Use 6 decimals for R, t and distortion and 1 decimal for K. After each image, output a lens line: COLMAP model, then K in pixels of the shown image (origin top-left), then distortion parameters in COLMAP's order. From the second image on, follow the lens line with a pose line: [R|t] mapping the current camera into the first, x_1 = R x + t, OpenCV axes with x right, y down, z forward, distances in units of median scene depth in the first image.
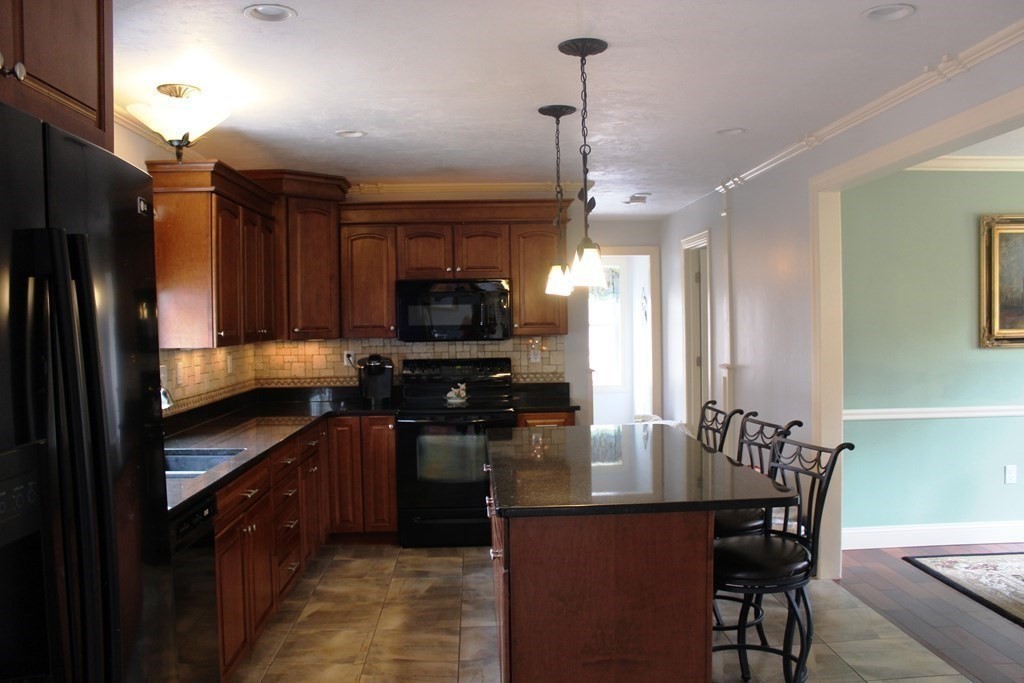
lens RADIAL K [[860.0, 0, 507.0], [0, 860.0, 345.1], [0, 0, 1]] dist [-0.155792, 0.131432]
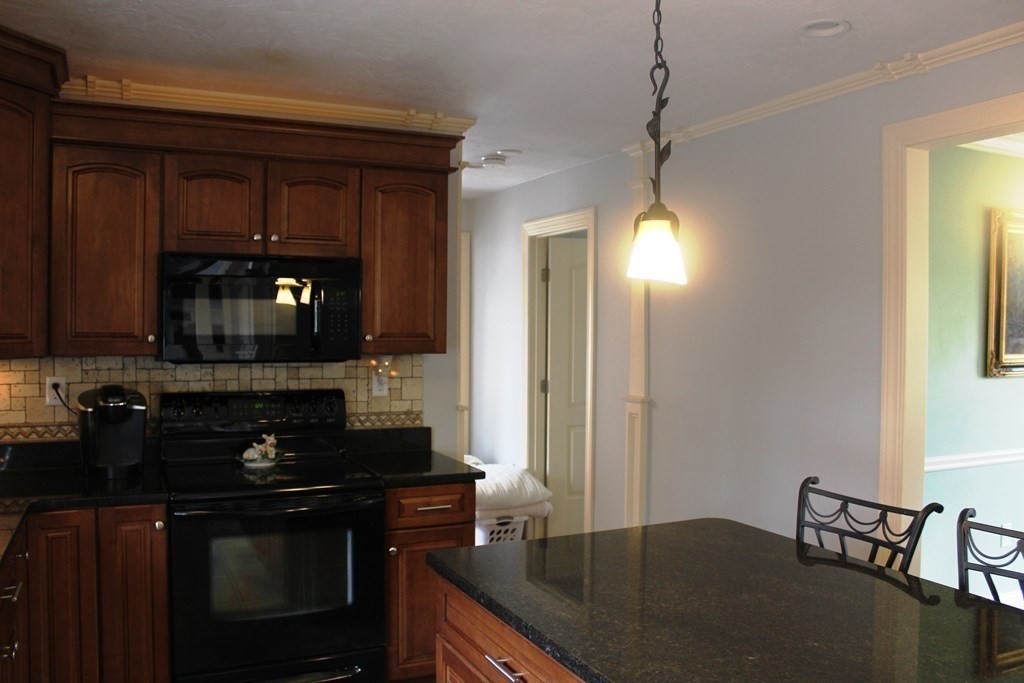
lens RADIAL K [[860.0, 0, 516.8], [0, 860.0, 343.9], [0, 0, 1]] dist [-0.155792, 0.131432]
pose [[0.916662, 0.014782, 0.399391, -0.131261], [-0.011476, 0.999877, -0.010670, -0.013040], [-0.399499, 0.005197, 0.916719, 0.406593]]
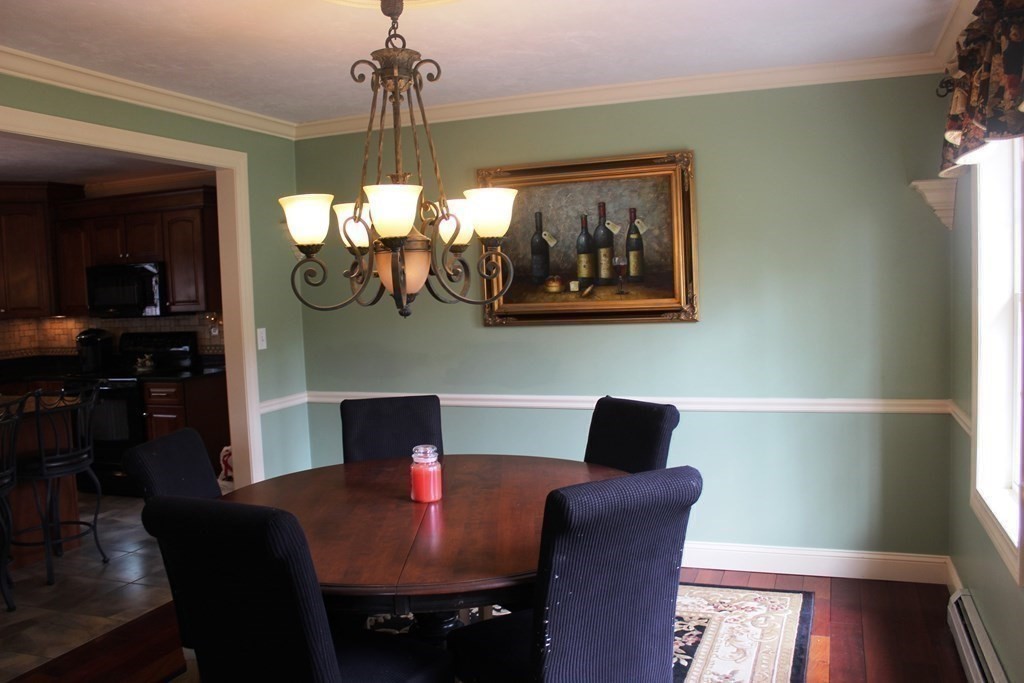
lens RADIAL K [[860.0, 0, 510.0], [0, 860.0, 336.9], [0, 0, 1]] dist [-0.155792, 0.131432]
pose [[0.915918, 0.005682, -0.401324, 0.845096], [0.012728, 0.998986, 0.043192, -0.020768], [0.401163, -0.044668, 0.914917, 0.176887]]
